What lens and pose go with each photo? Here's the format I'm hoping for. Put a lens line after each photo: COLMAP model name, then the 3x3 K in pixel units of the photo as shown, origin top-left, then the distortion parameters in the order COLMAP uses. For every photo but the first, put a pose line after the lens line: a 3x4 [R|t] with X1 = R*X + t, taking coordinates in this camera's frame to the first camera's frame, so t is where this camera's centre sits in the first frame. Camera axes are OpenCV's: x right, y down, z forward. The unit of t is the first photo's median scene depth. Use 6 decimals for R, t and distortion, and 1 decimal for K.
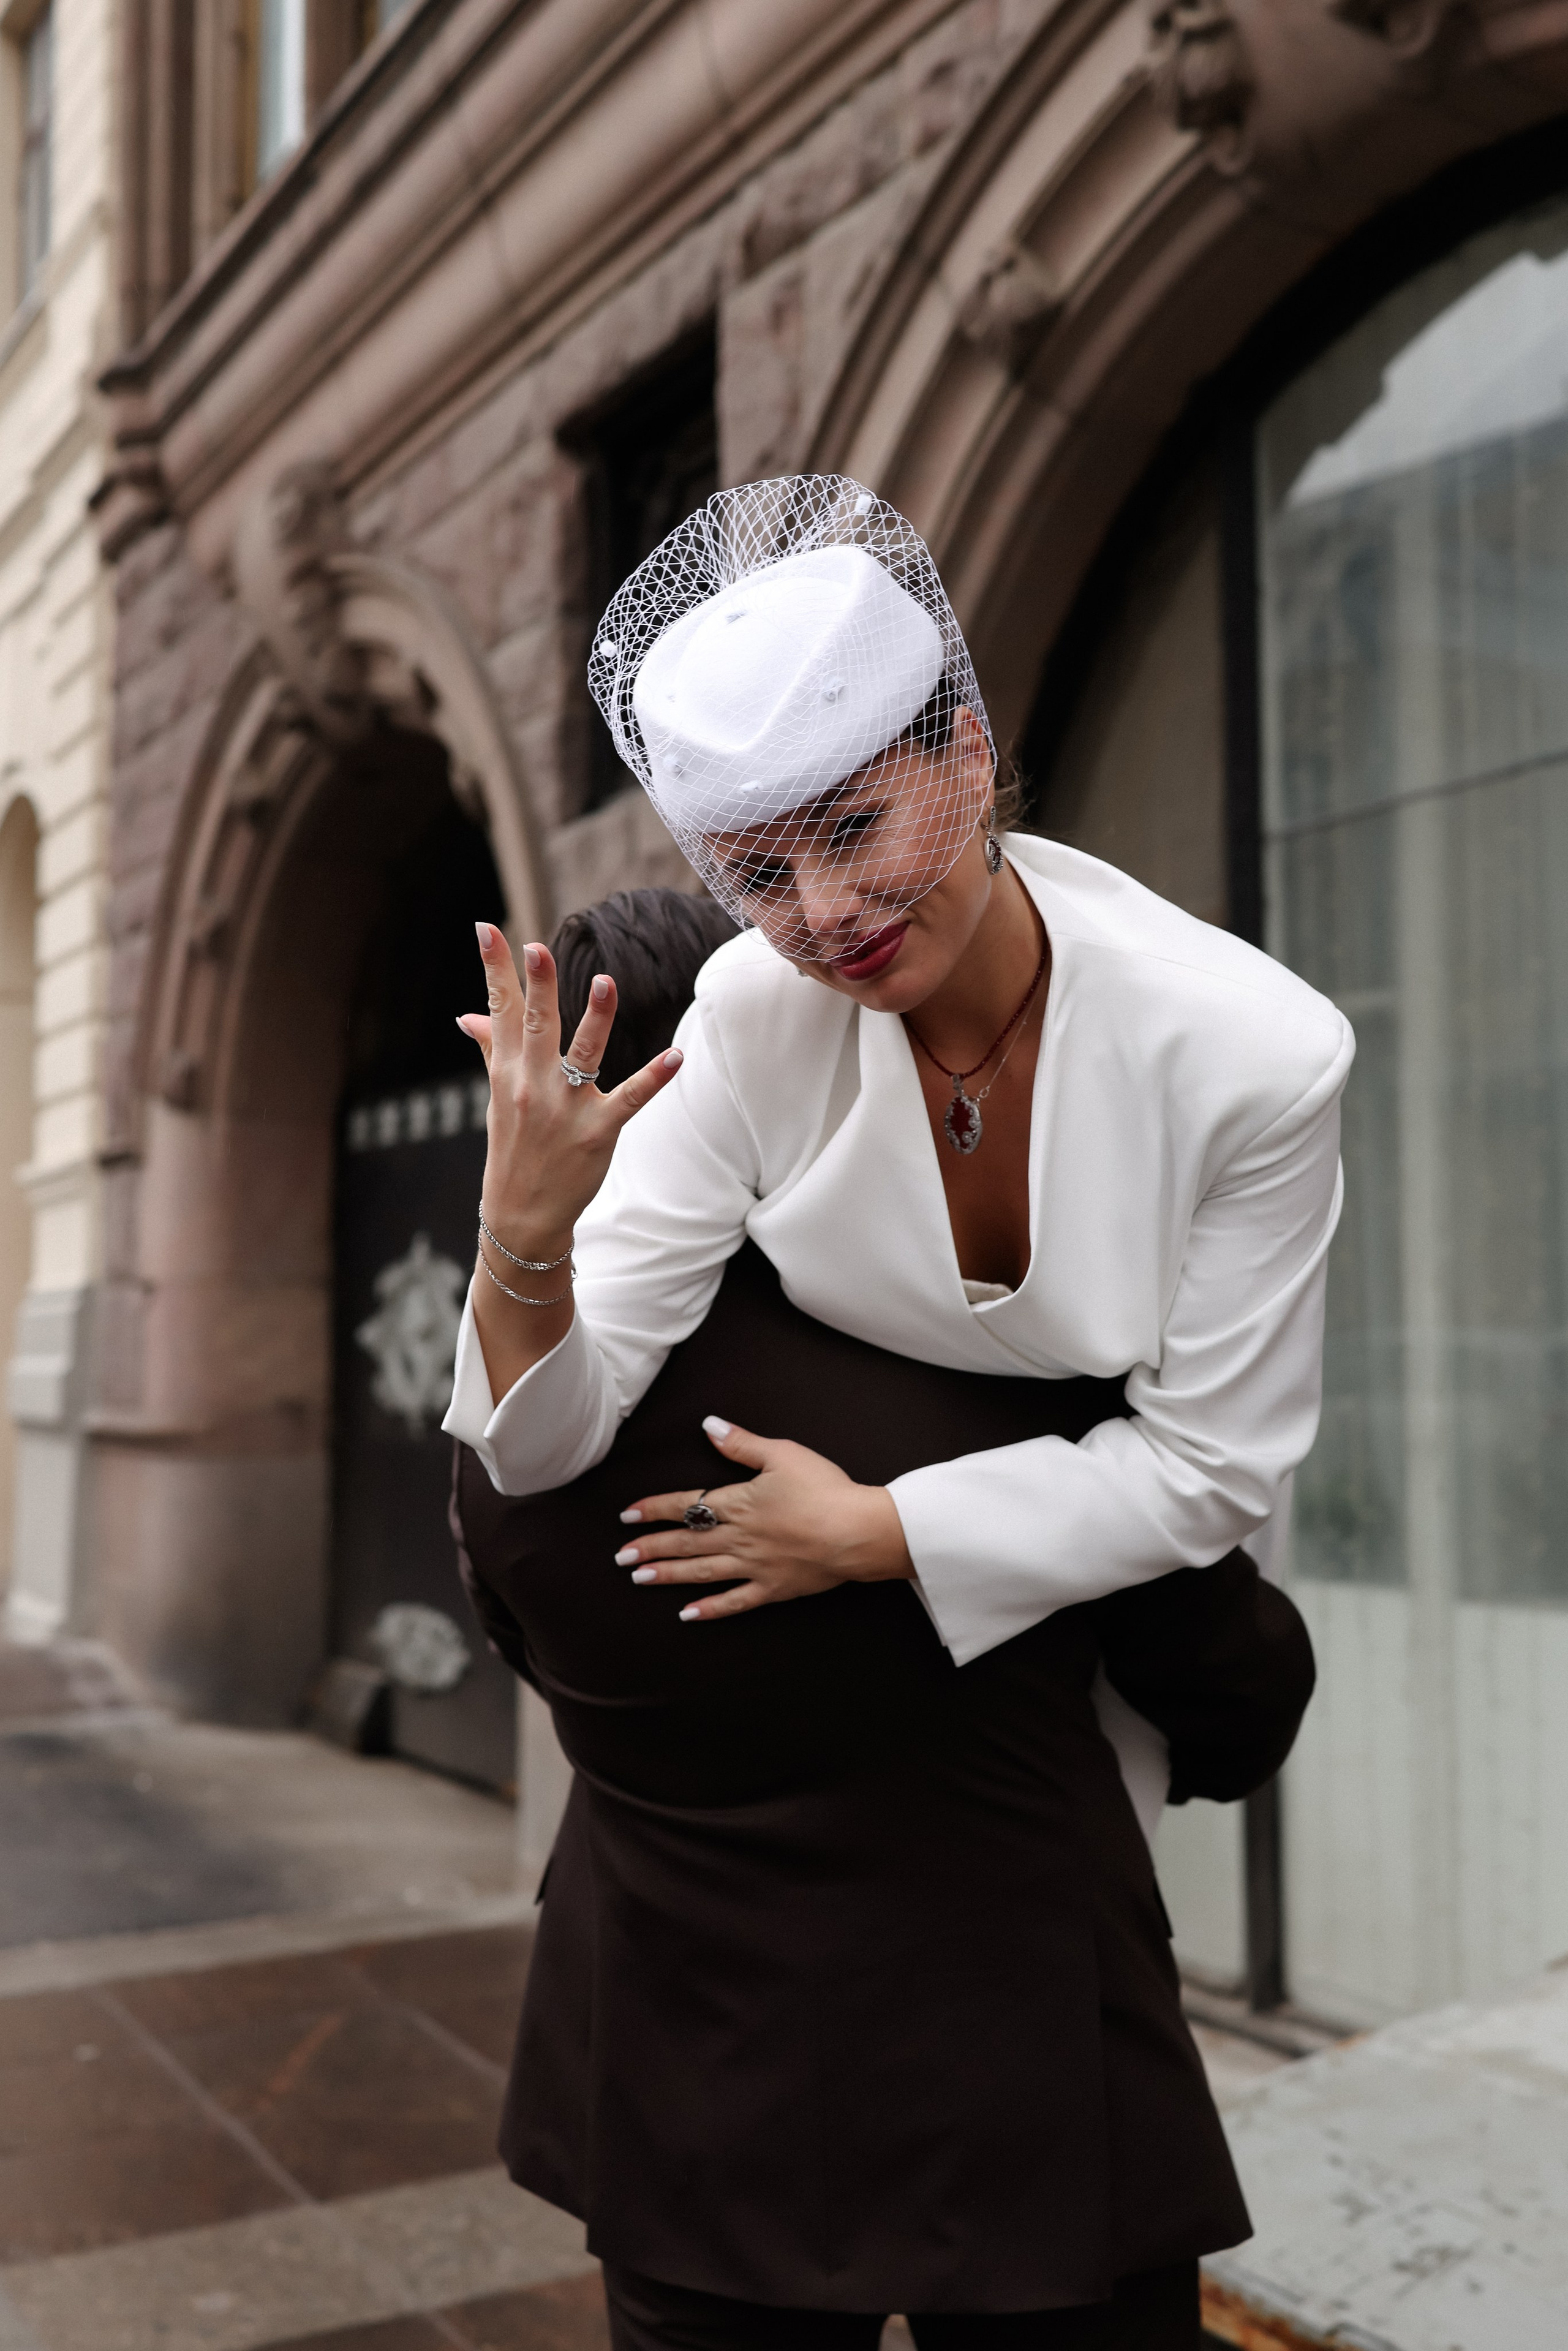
lens RADIAL K [[2483.6, 0, 847.0], [0, 2483.6, 1173.3], [0, 0, 1]] dist [0.003103, 0.003336]
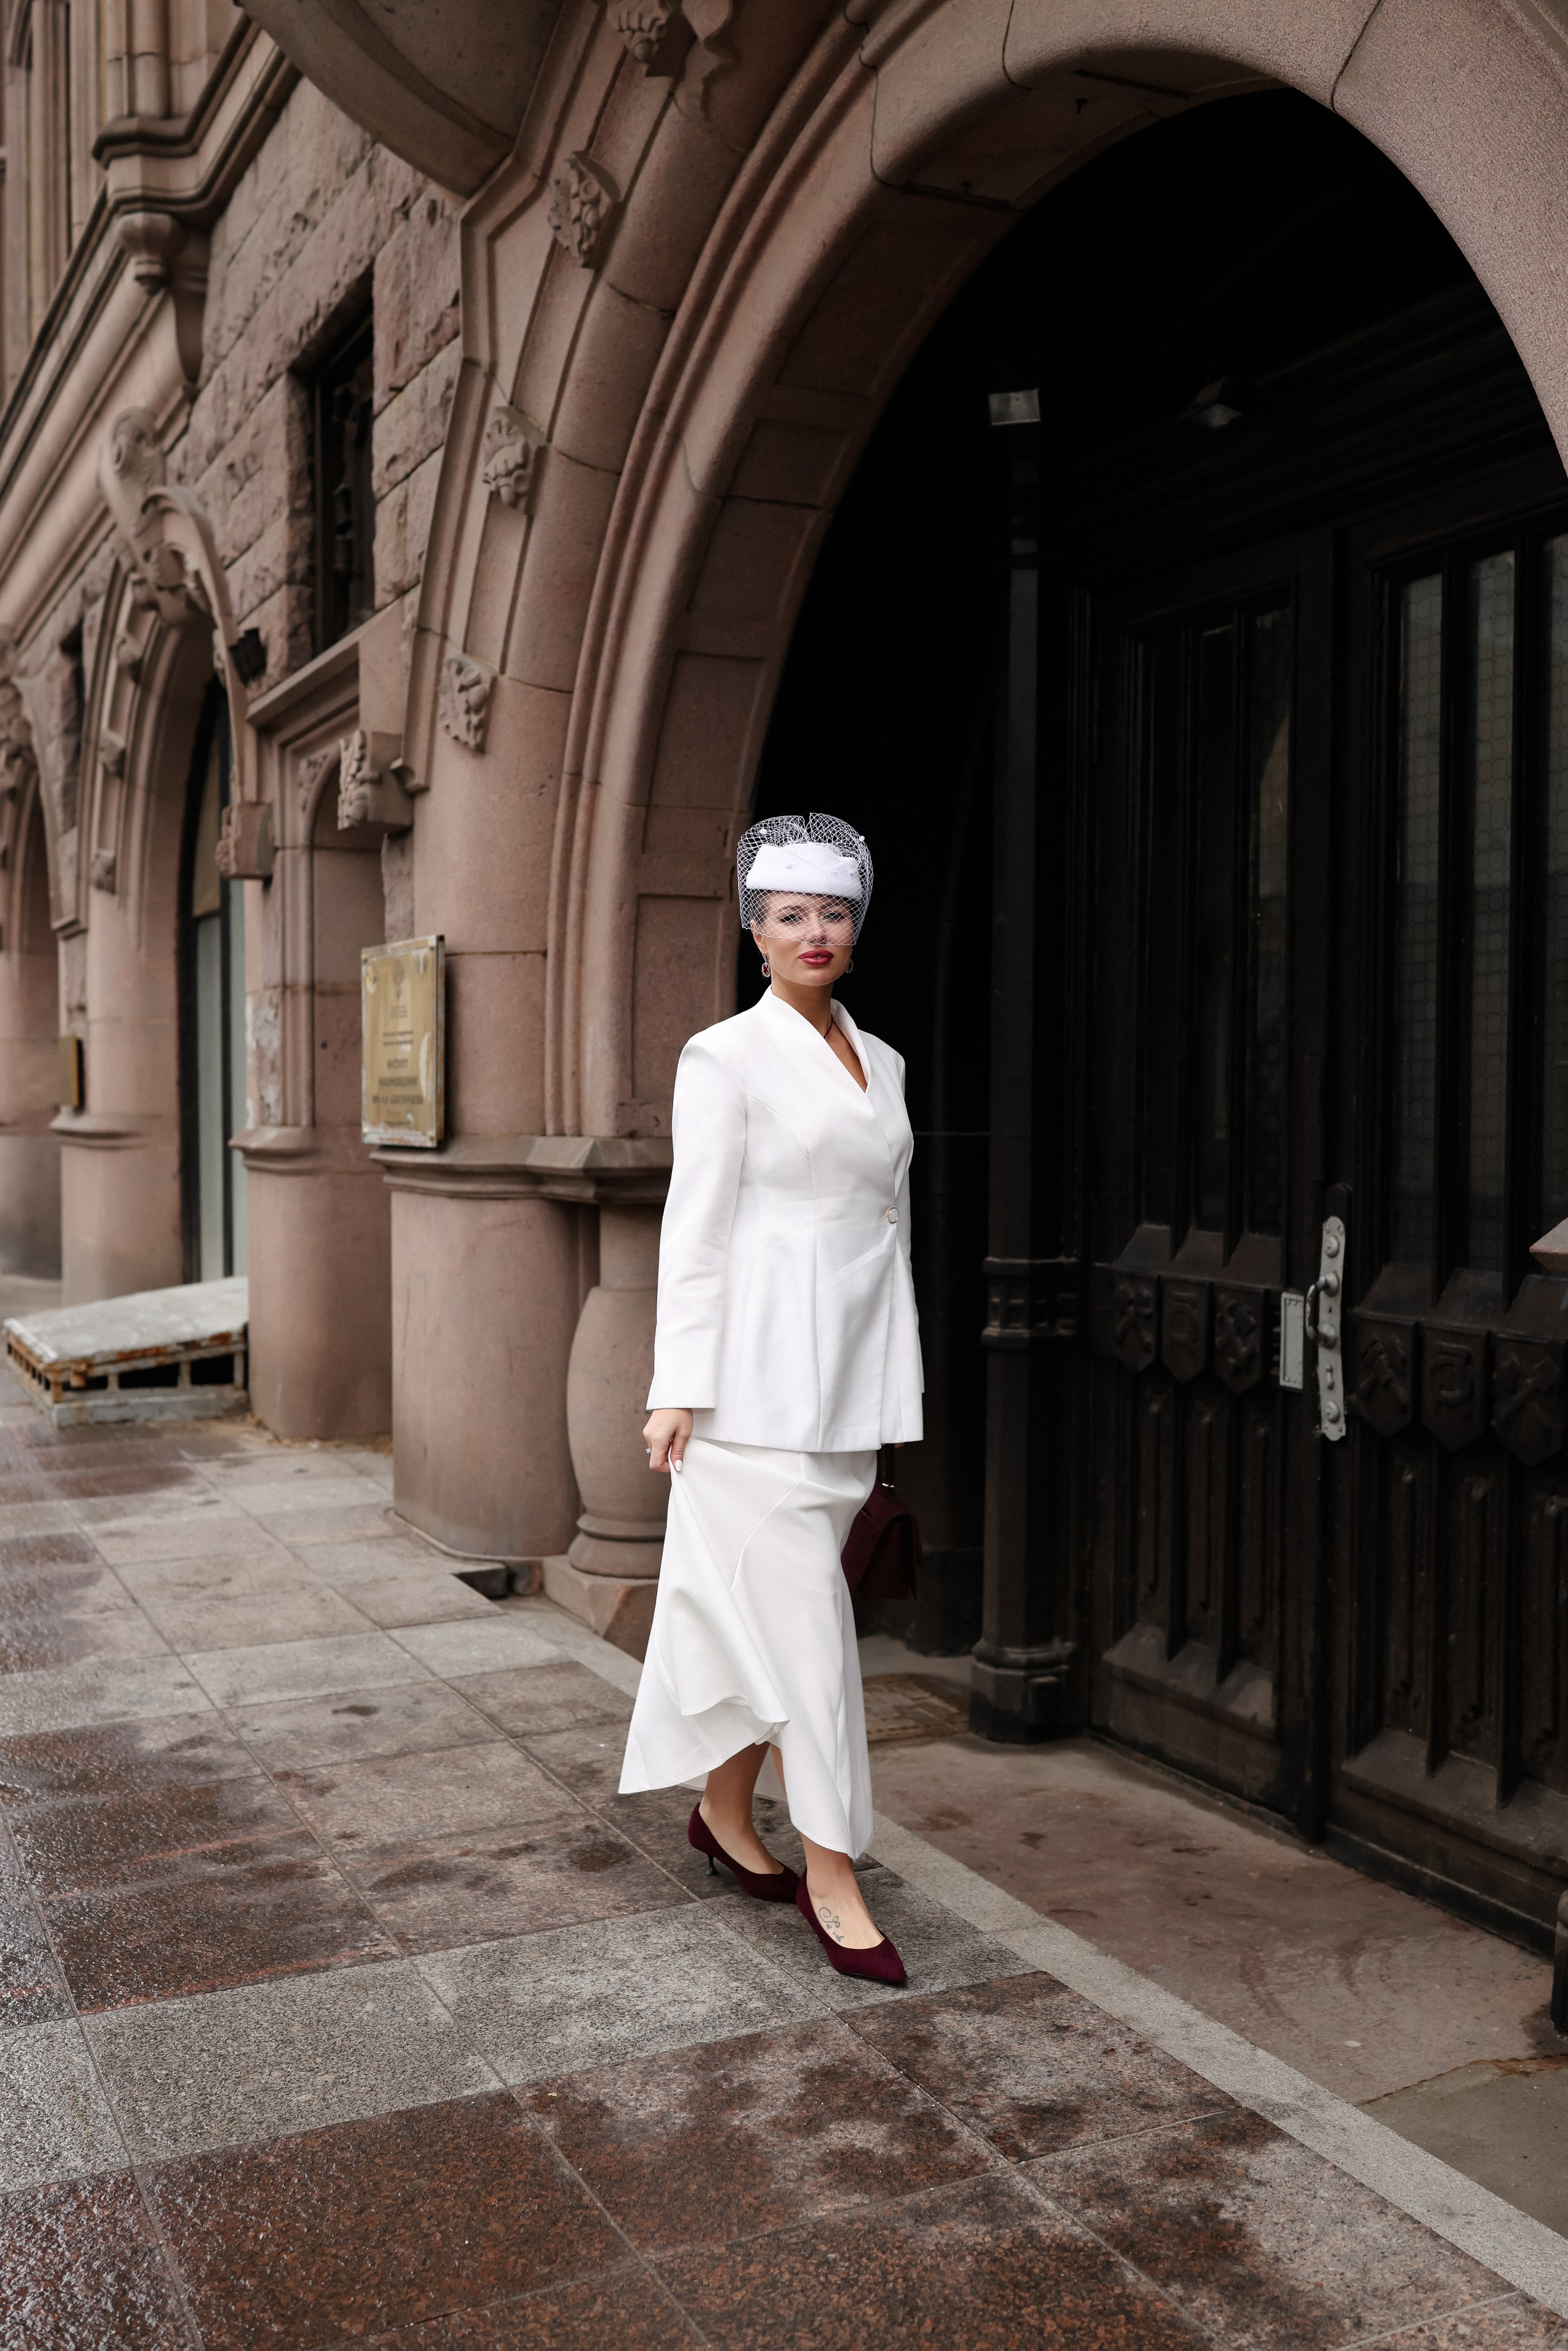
lens RADIAL K [[2160.7, 0, 736.1], [0, 2160.7, 1172.6], [0, 0, 1]] dist [-0.006325, 0.011980]
pose [[0.996055, 0.006979, -0.088464, 0.516396], [0.002317, 0.994517, 0.104547, -0.032566], [0.088708, -0.104339, 0.990578, -0.688400]]
